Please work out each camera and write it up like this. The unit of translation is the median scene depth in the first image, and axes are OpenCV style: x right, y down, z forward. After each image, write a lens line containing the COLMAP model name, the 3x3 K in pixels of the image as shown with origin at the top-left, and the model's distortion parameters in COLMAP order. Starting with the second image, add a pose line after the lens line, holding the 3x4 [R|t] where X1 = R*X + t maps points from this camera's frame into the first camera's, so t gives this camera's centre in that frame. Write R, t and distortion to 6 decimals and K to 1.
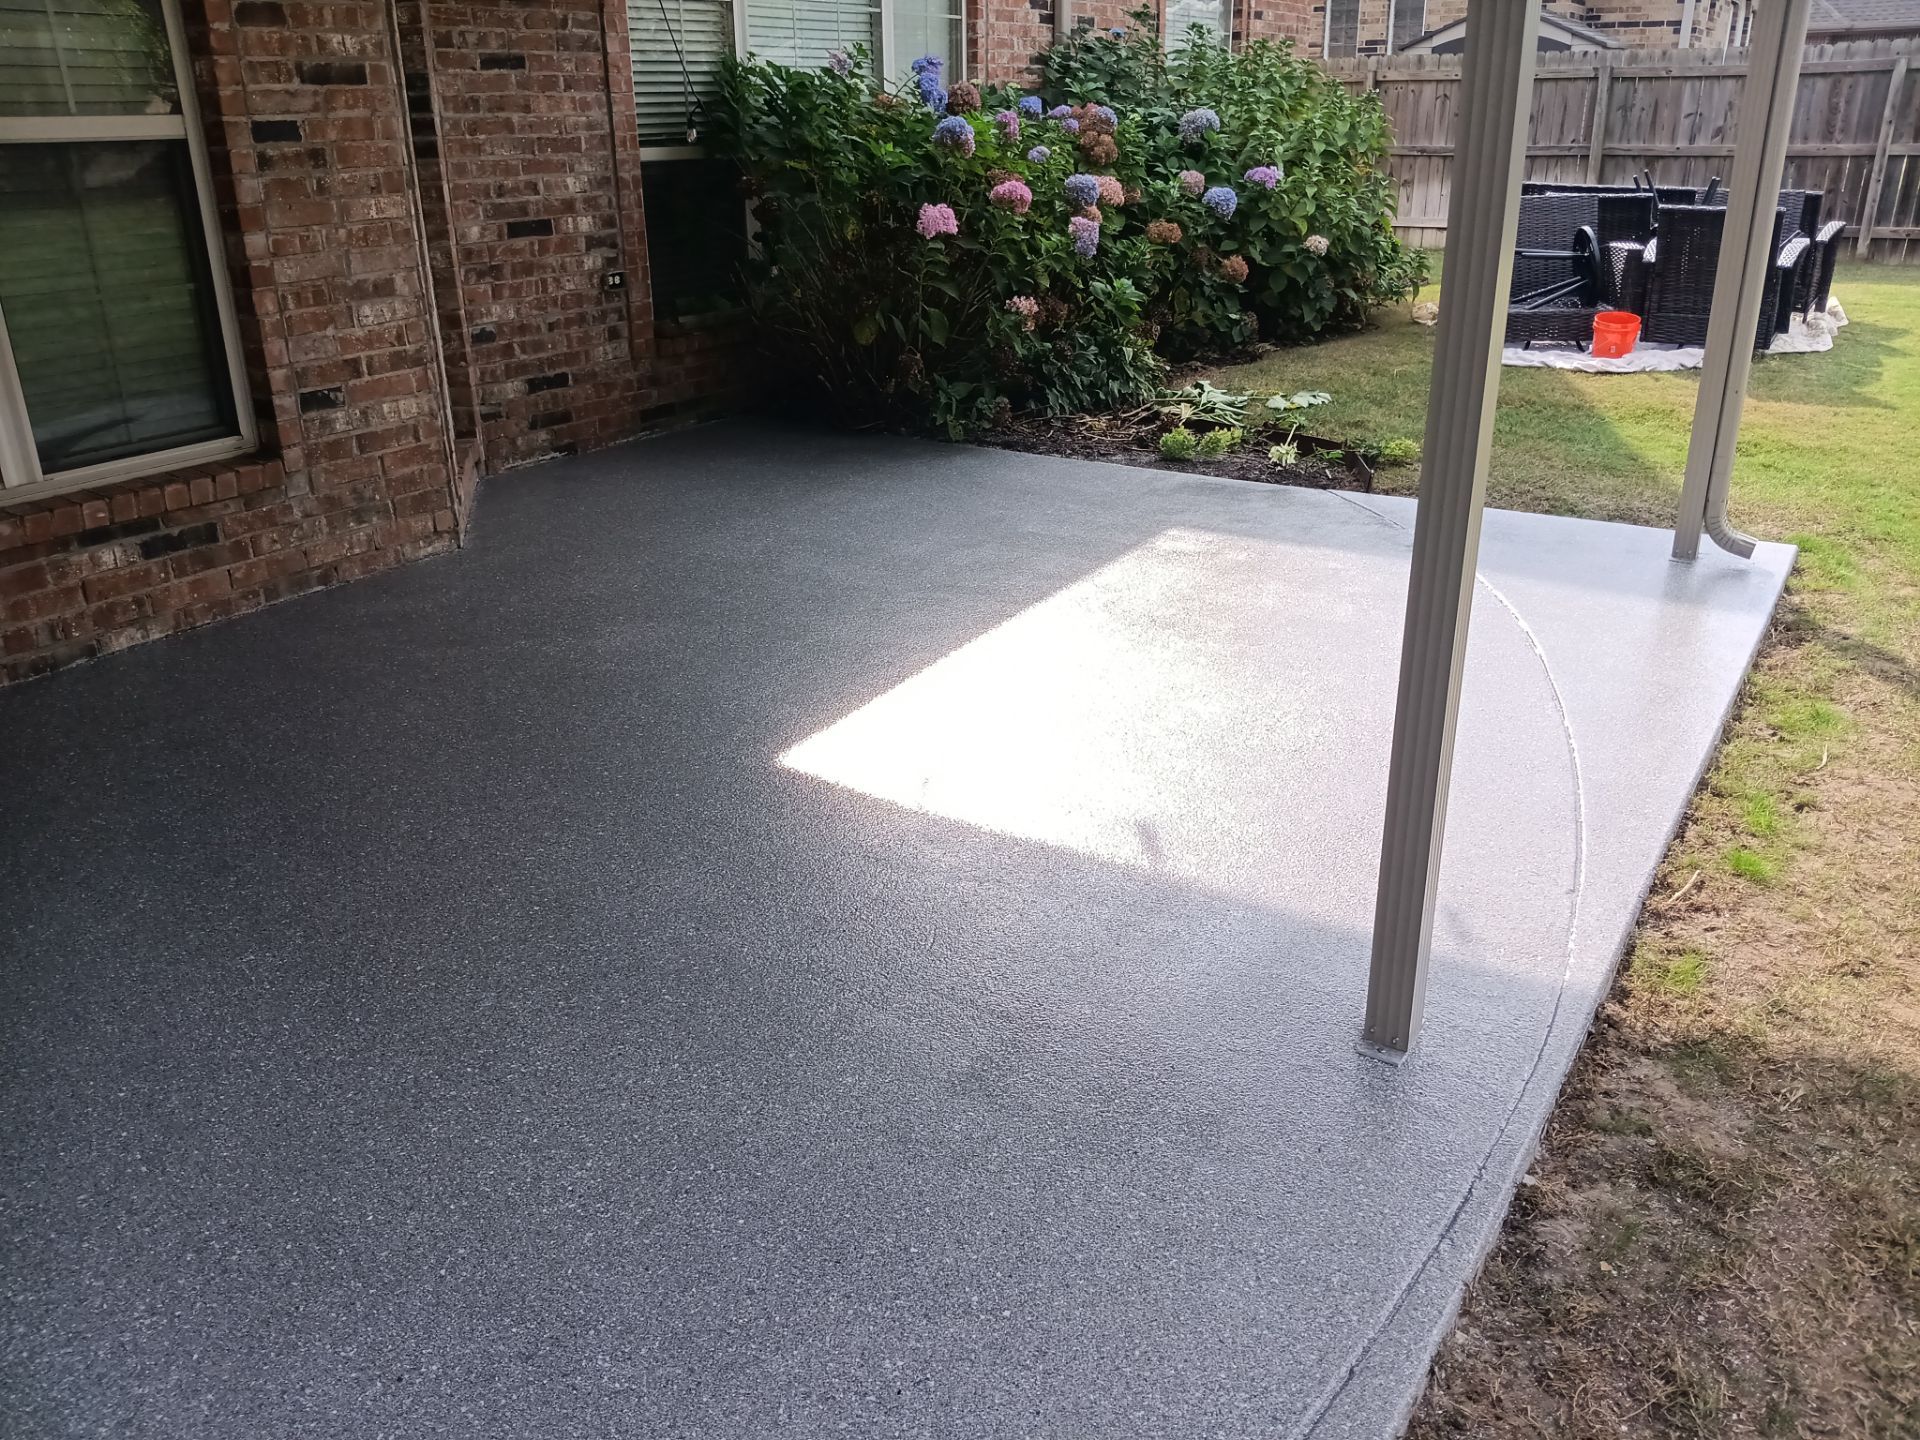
lens RADIAL K [[1453.1, 0, 1005.8], [0, 1453.1, 696.2], [0, 0, 1]] dist [0.052076, -0.125725]
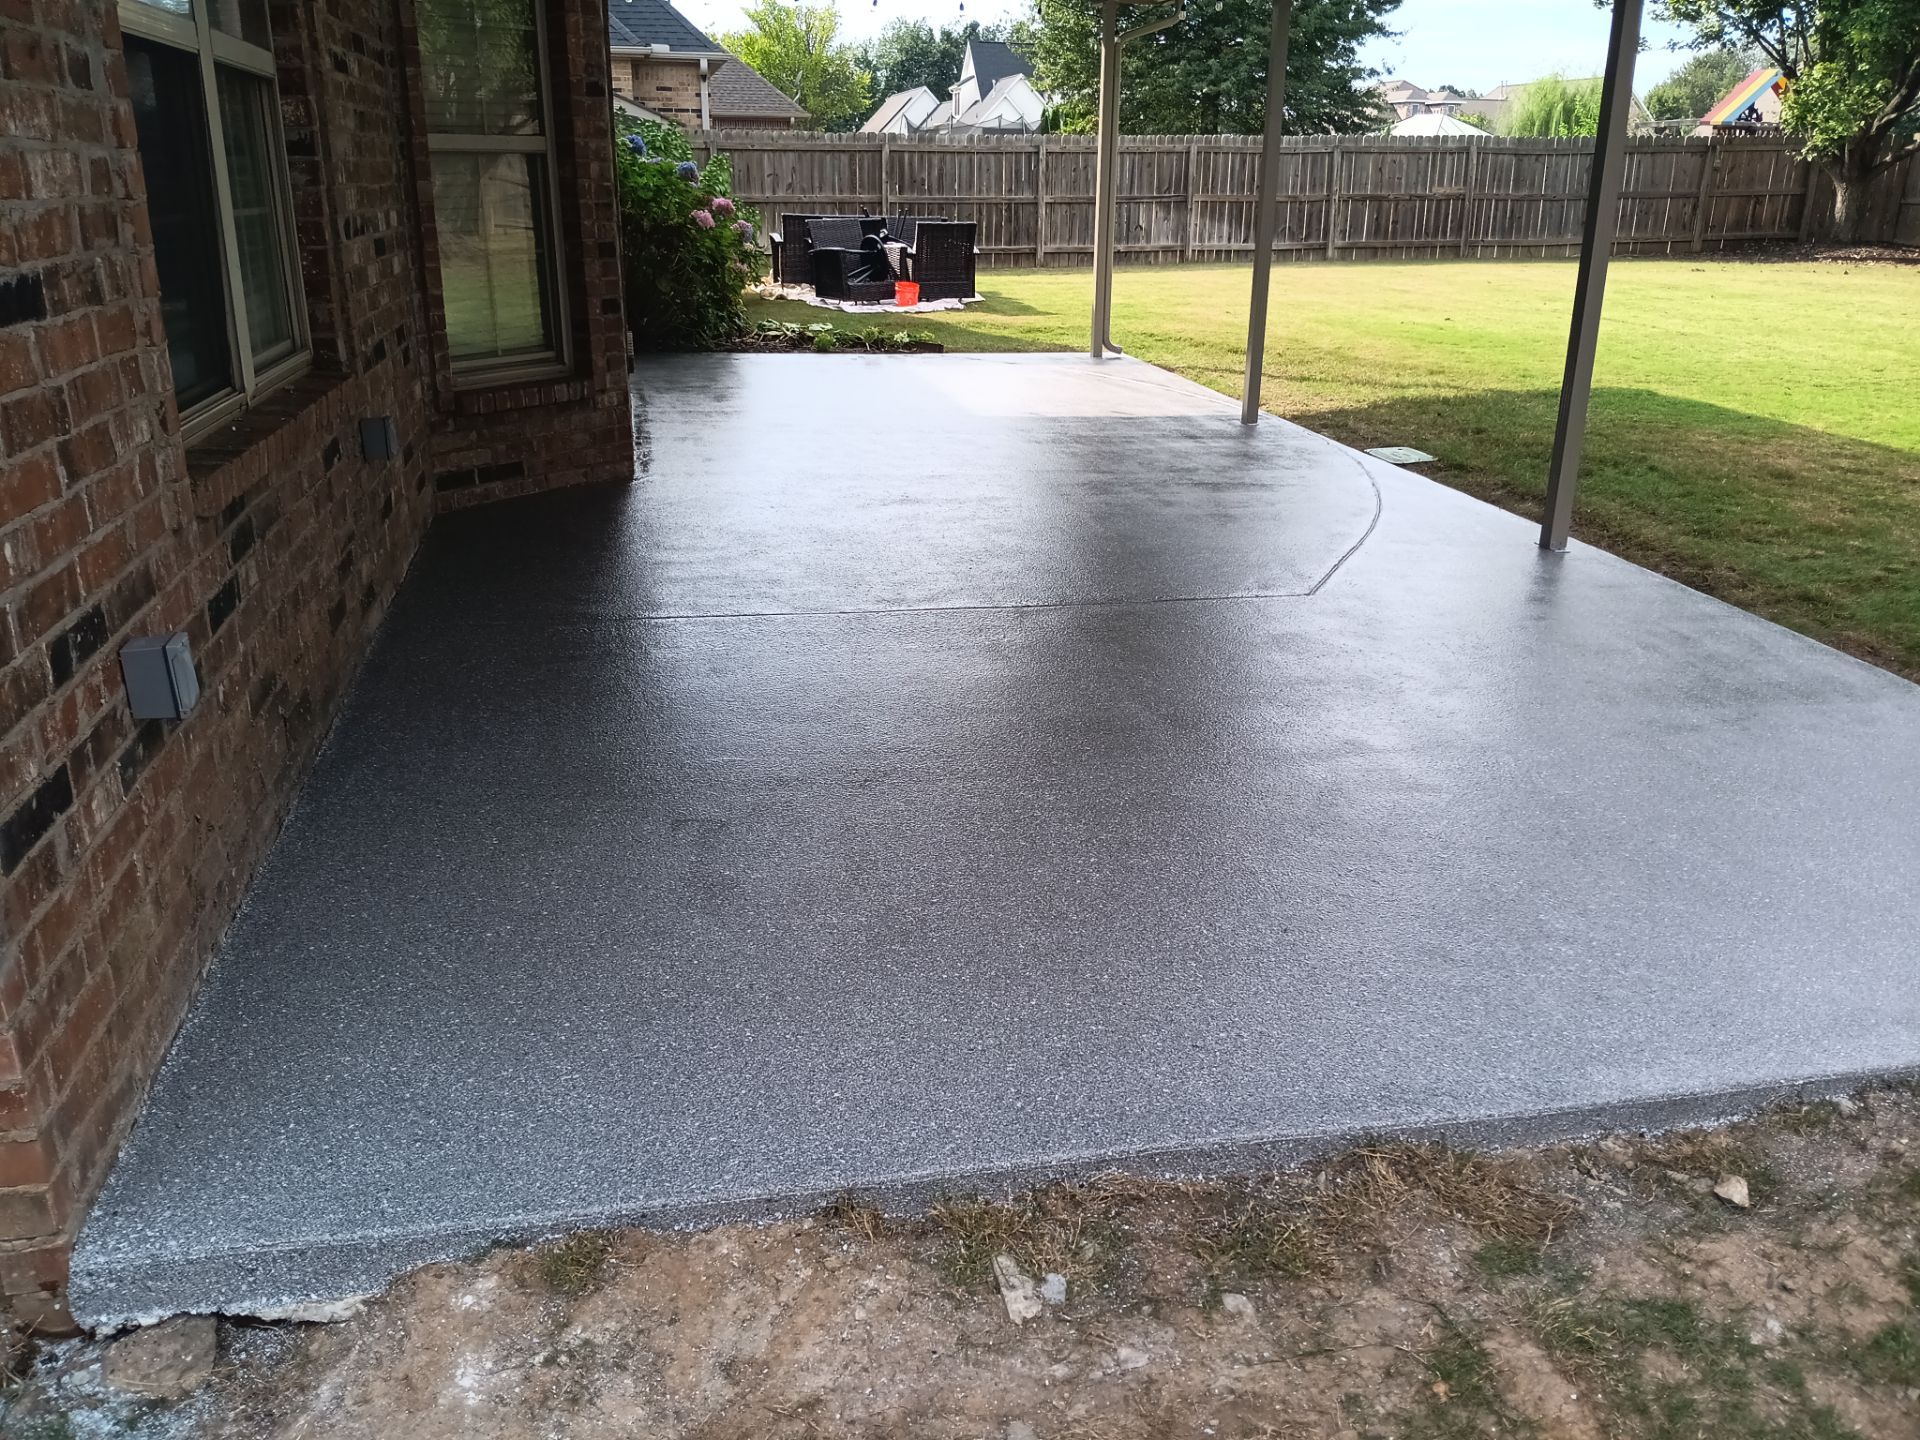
lens RADIAL K [[1453.1, 0, 963.7], [0, 1453.1, 737.1], [0, 0, 1]] dist [0.052076, -0.125725]
pose [[0.718362, -0.223483, 0.658795, -1.465730], [0.233734, 0.969480, 0.074009, 0.294686], [-0.655228, 0.100818, 0.748673, -0.617116]]
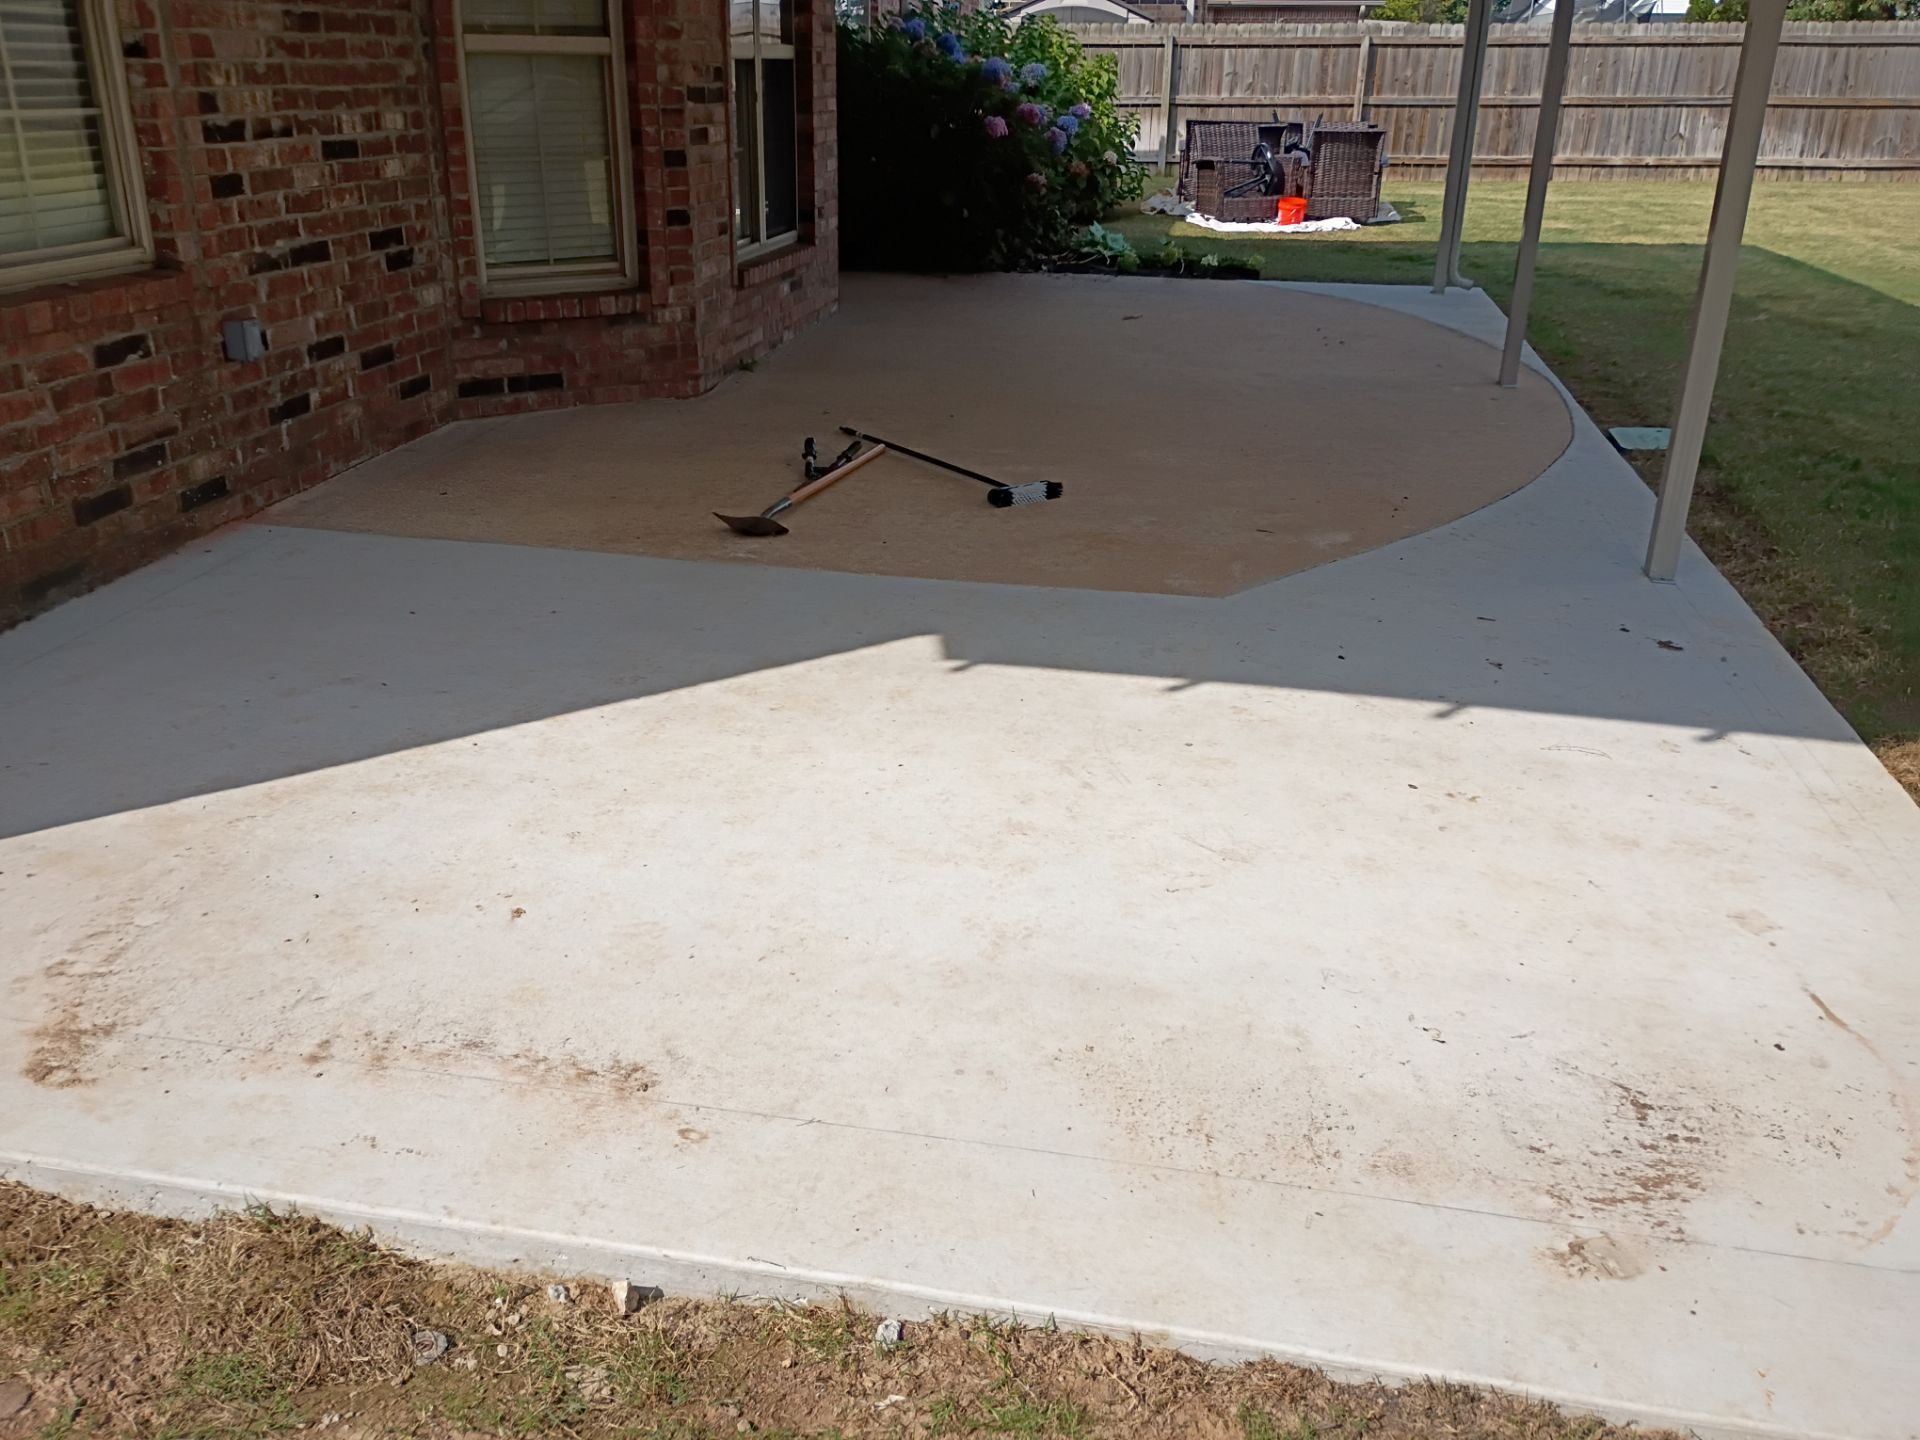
lens RADIAL K [[1579.8, 0, 963.4], [0, 1579.8, 729.5], [0, 0, 1]] dist [0.053348, -0.071916]
pose [[0.924734, -0.119715, 0.361296, -1.048888], [0.114224, 0.992781, 0.036602, 0.361628], [-0.363069, 0.007422, 0.931733, -0.838949]]
